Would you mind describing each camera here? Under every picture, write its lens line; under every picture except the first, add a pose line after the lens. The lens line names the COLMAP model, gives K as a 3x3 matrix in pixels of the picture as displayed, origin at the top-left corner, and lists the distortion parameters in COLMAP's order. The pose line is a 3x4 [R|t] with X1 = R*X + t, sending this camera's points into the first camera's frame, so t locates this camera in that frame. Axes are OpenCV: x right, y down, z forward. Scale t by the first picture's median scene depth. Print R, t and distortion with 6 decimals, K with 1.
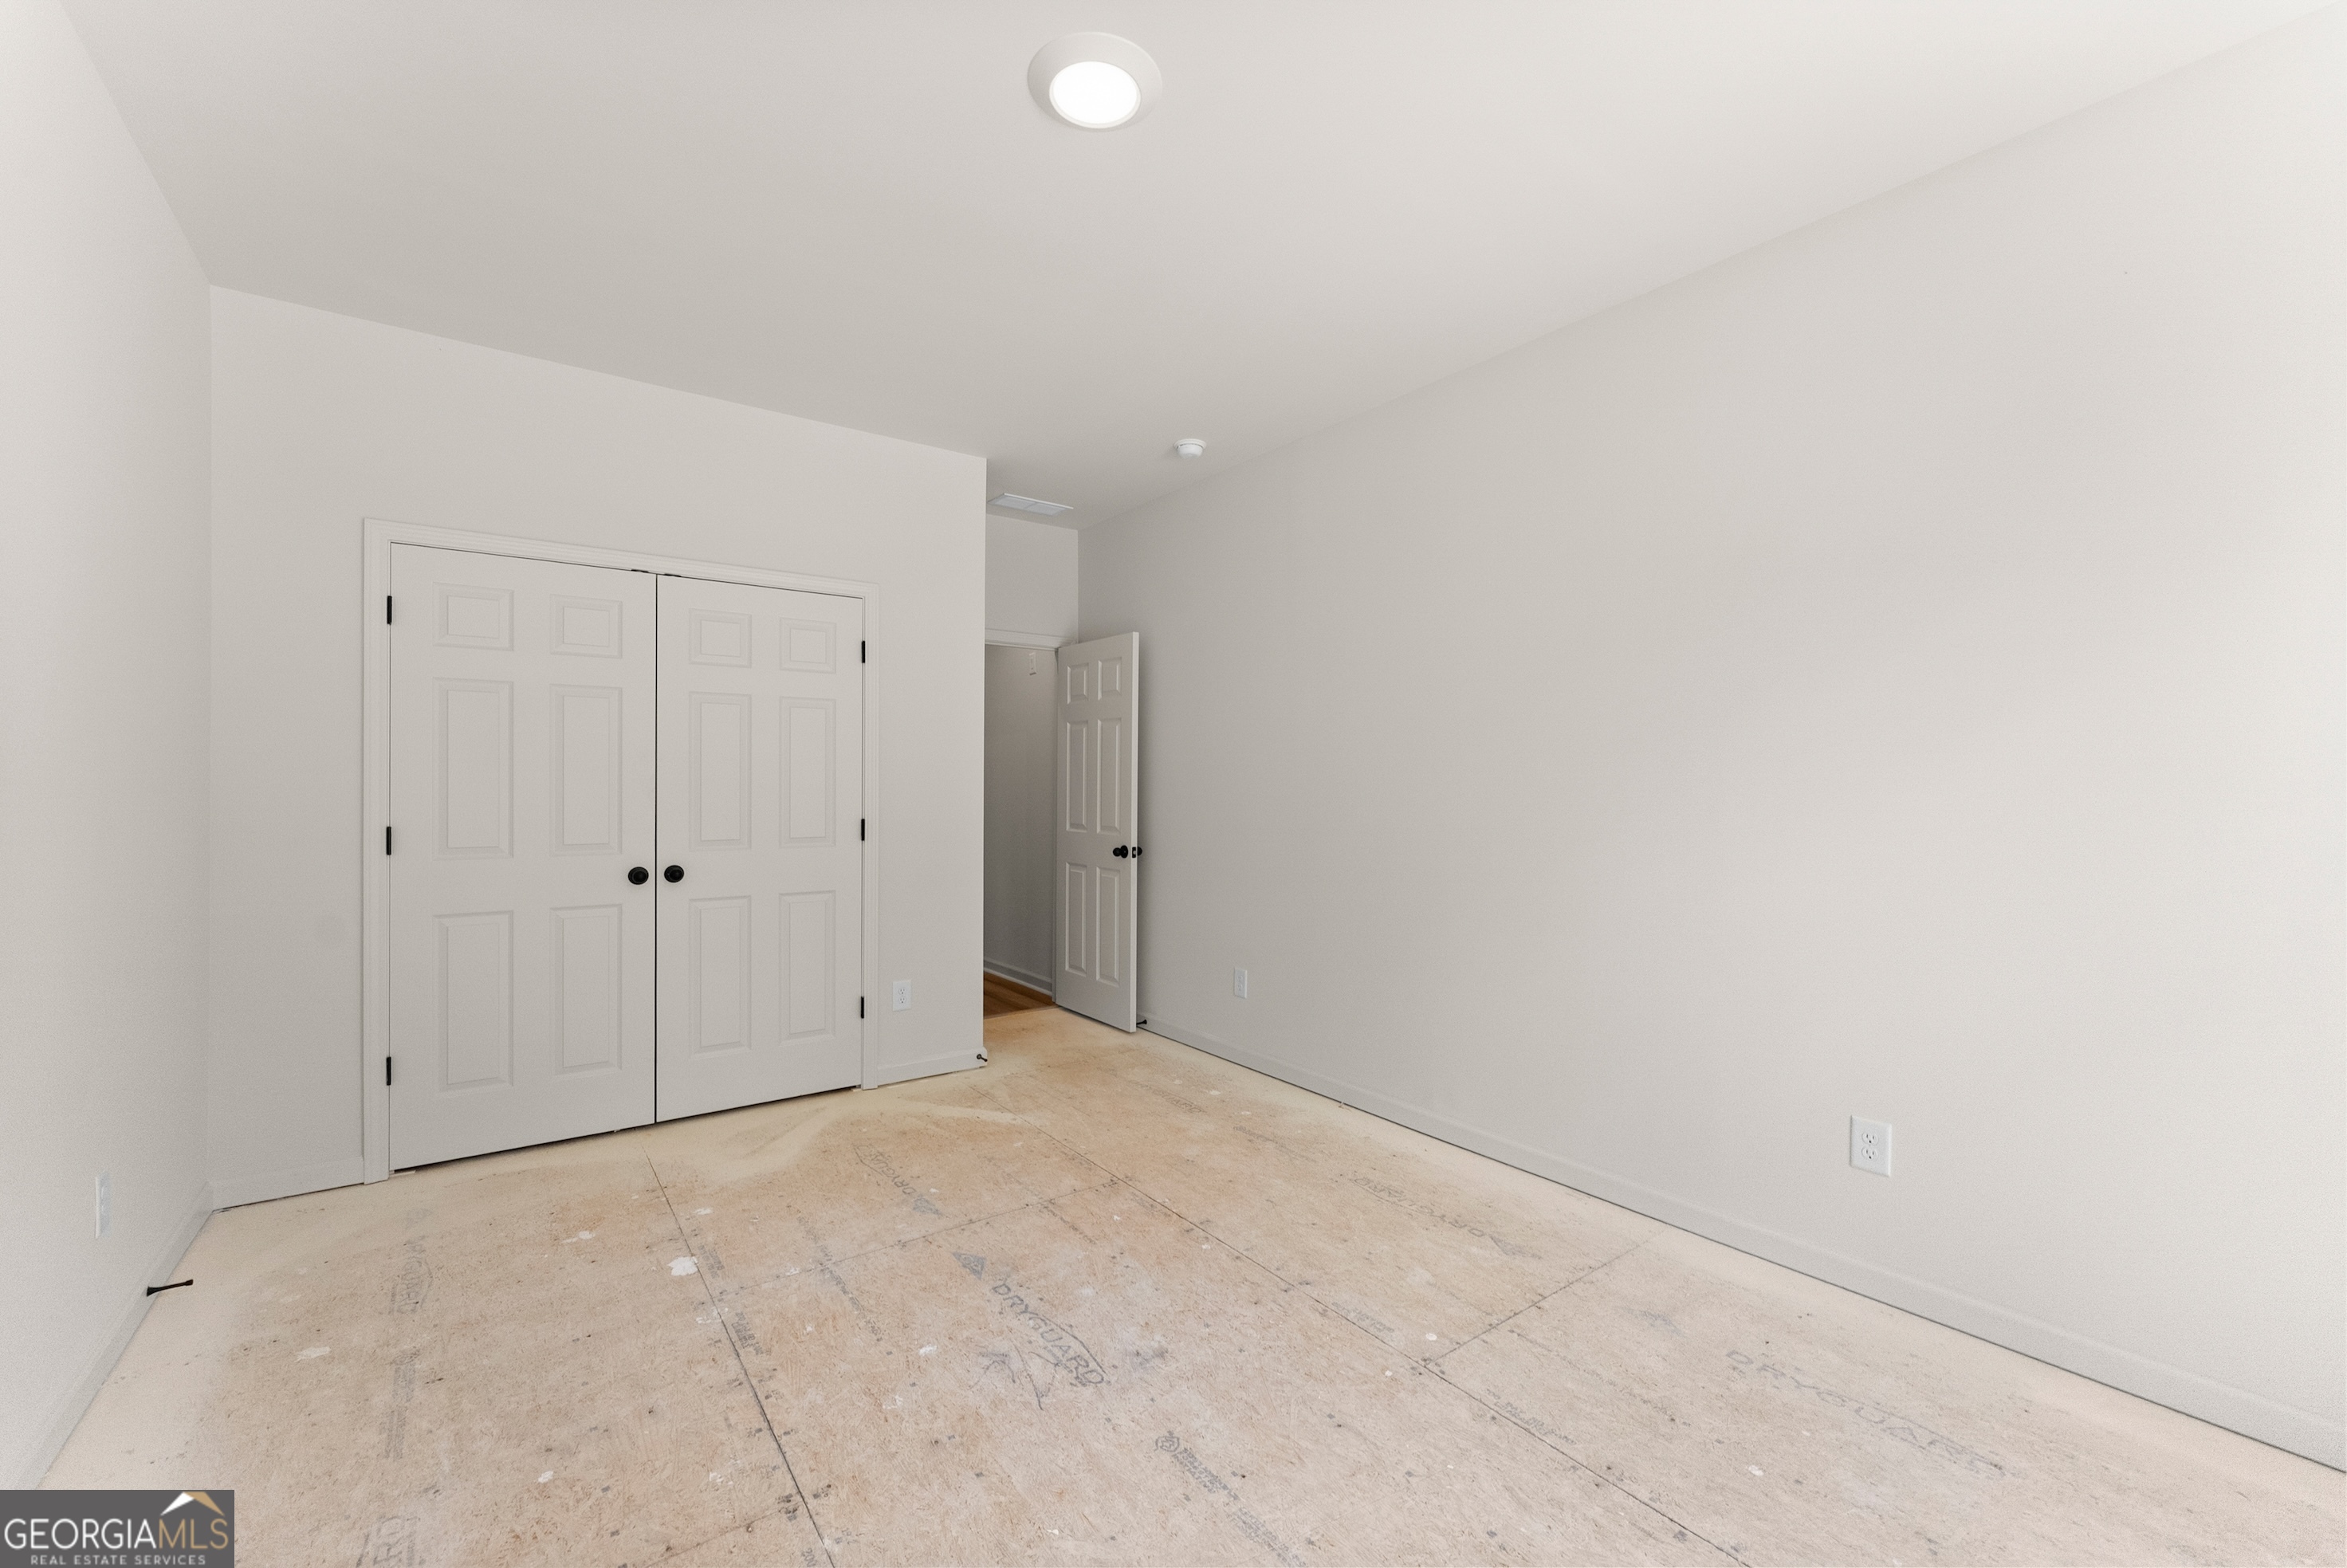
lens RADIAL K [[970.1, 0, 1168.0], [0, 970.1, 792.4], [0, 0, 1]] dist [0.000662, -0.000374]
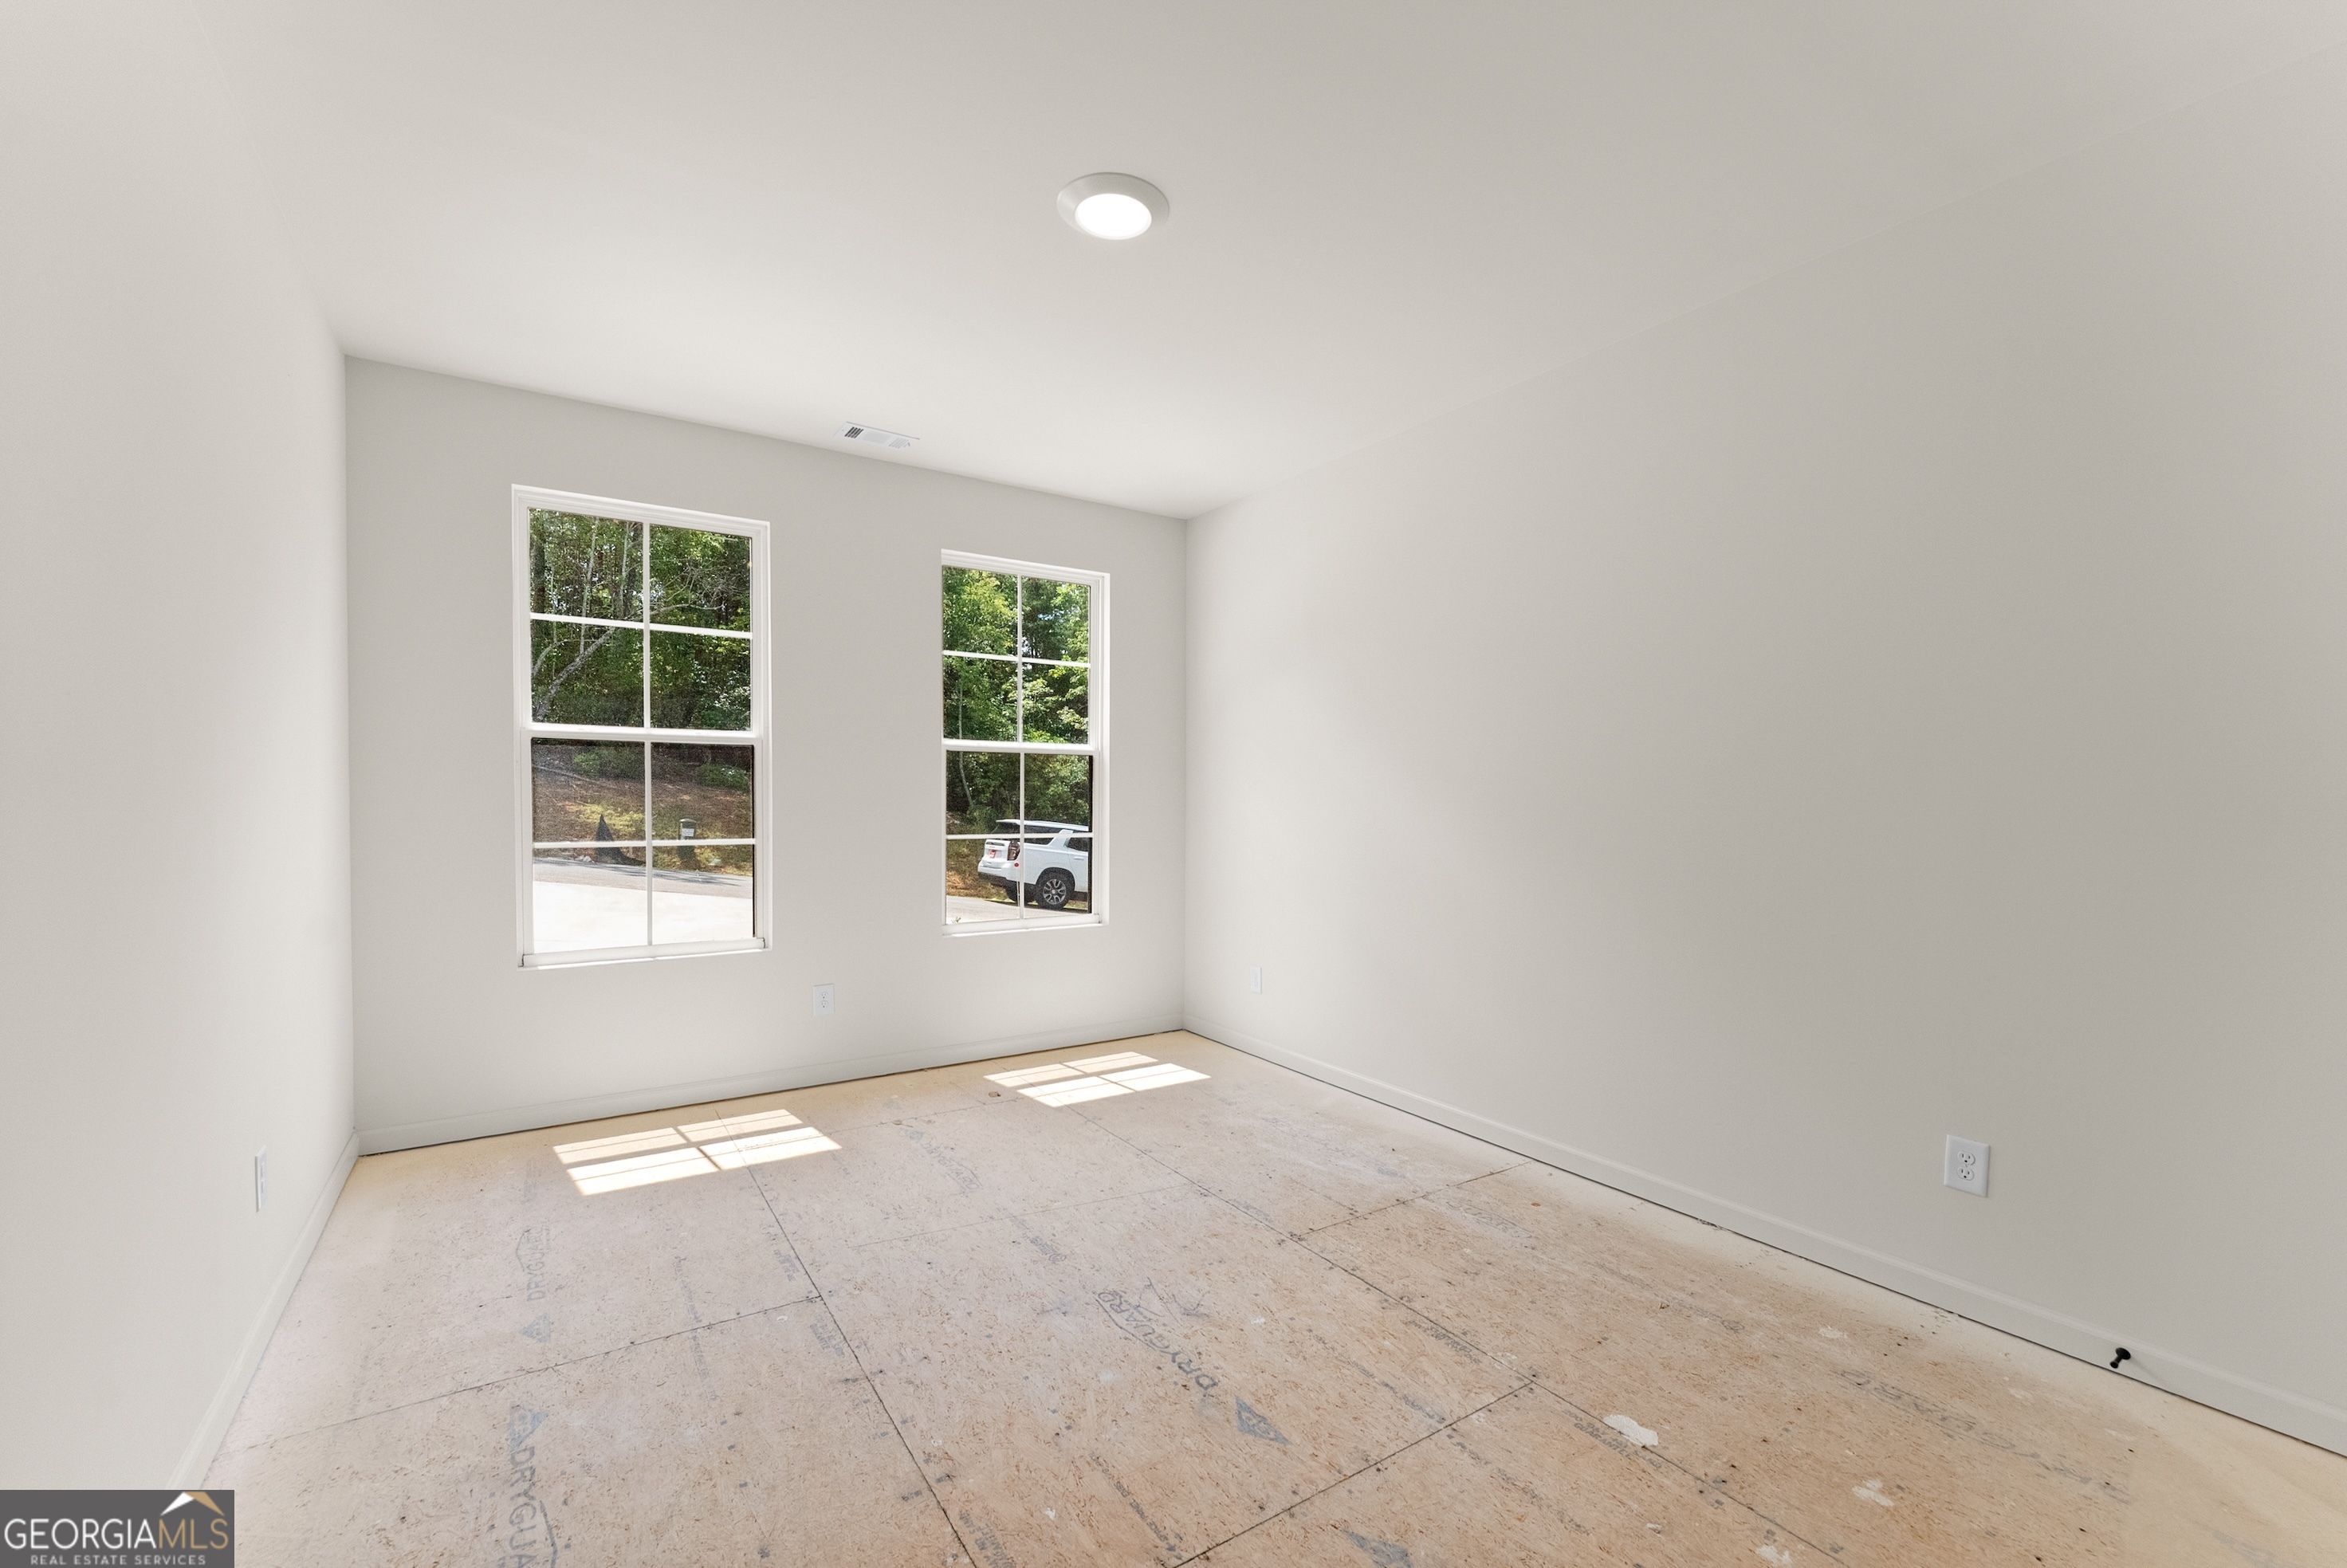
lens RADIAL K [[970.1, 0, 1168.0], [0, 970.1, 792.4], [0, 0, 1]] dist [0.000662, -0.000374]
pose [[-0.998632, -0.010048, 0.051309, -0.189027], [-0.009909, 0.999946, 0.002975, -0.012797], [-0.051336, 0.002463, -0.998678, 1.993221]]
